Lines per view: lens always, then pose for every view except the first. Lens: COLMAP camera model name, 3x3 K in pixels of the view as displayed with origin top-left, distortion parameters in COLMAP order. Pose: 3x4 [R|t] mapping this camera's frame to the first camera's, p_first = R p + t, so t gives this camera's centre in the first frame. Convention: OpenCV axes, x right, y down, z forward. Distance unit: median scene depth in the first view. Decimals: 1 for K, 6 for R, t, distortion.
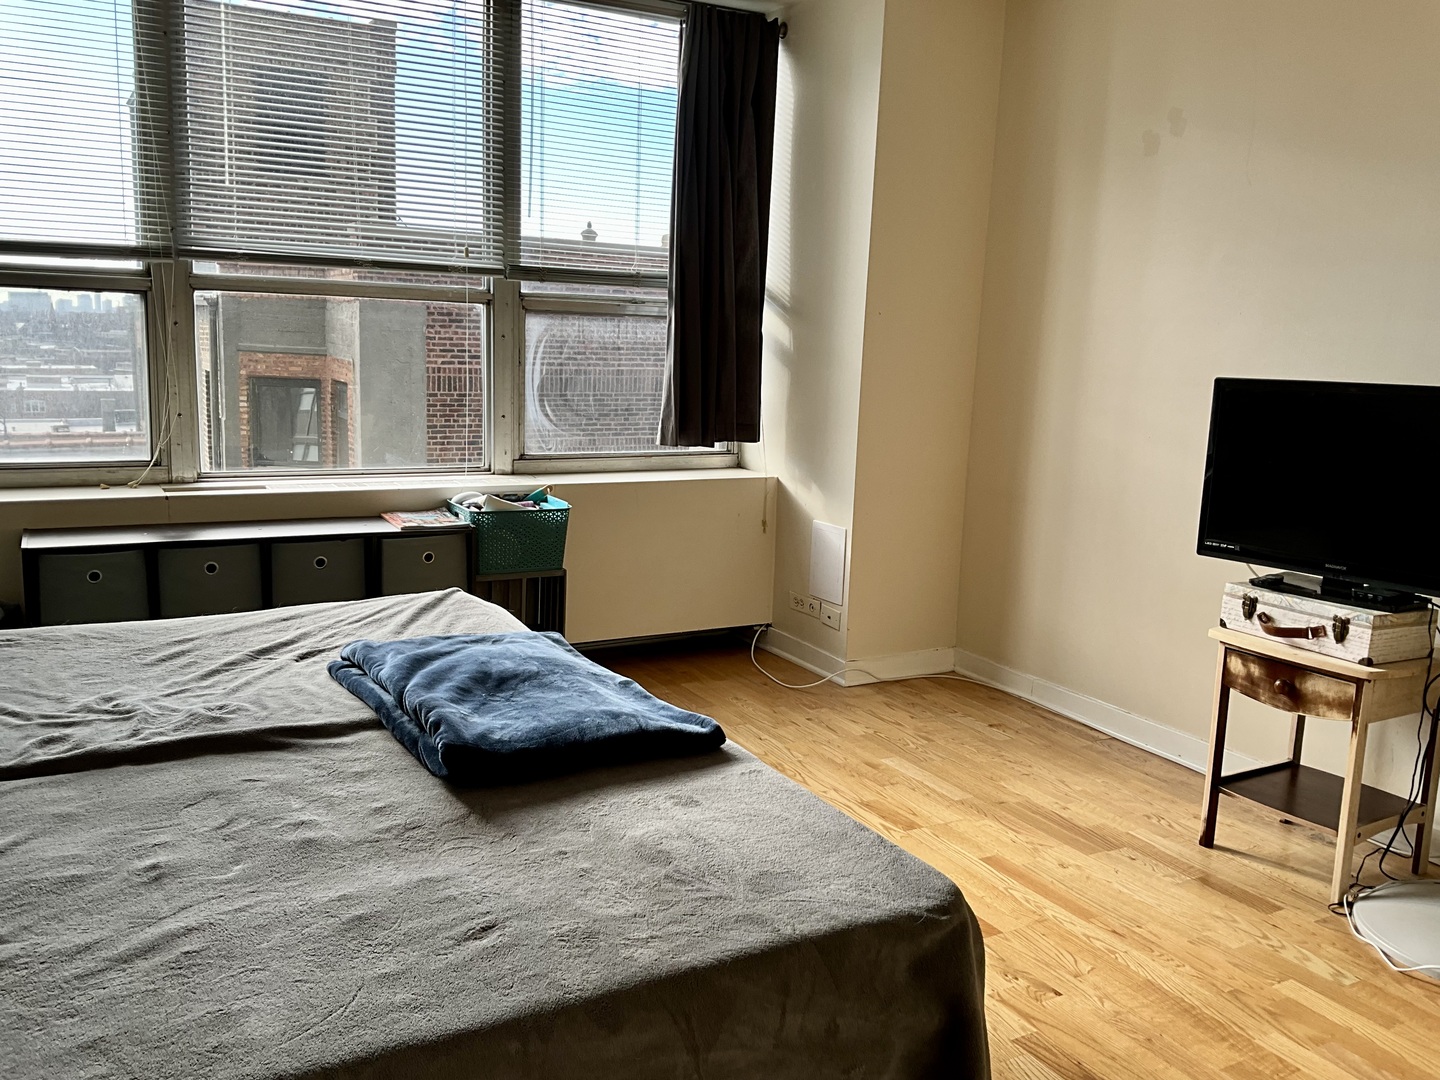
lens RADIAL K [[1187.3, 0, 718.1], [0, 1187.3, 546.1], [0, 0, 1]] dist [0.118115, -0.231077]
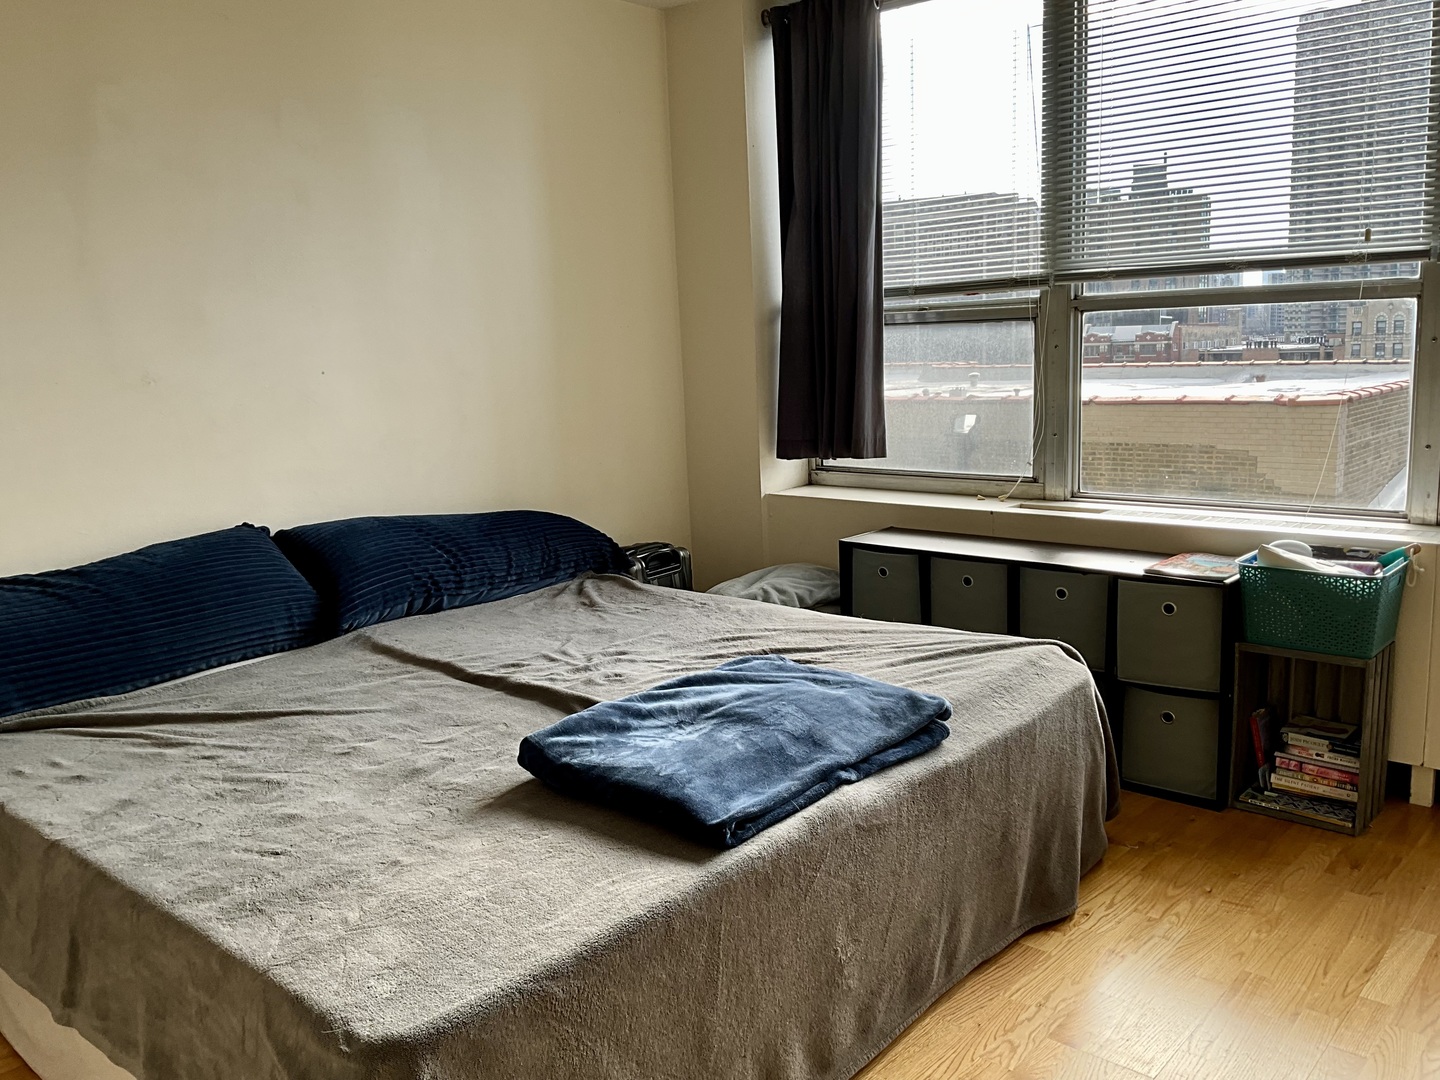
lens RADIAL K [[1187.3, 0, 718.1], [0, 1187.3, 546.1], [0, 0, 1]] dist [0.118115, -0.231077]
pose [[0.314546, 0.118205, -0.941854, 0.455619], [-0.118759, 0.989321, 0.084501, -0.068529], [0.941784, 0.085274, 0.325225, 0.409087]]
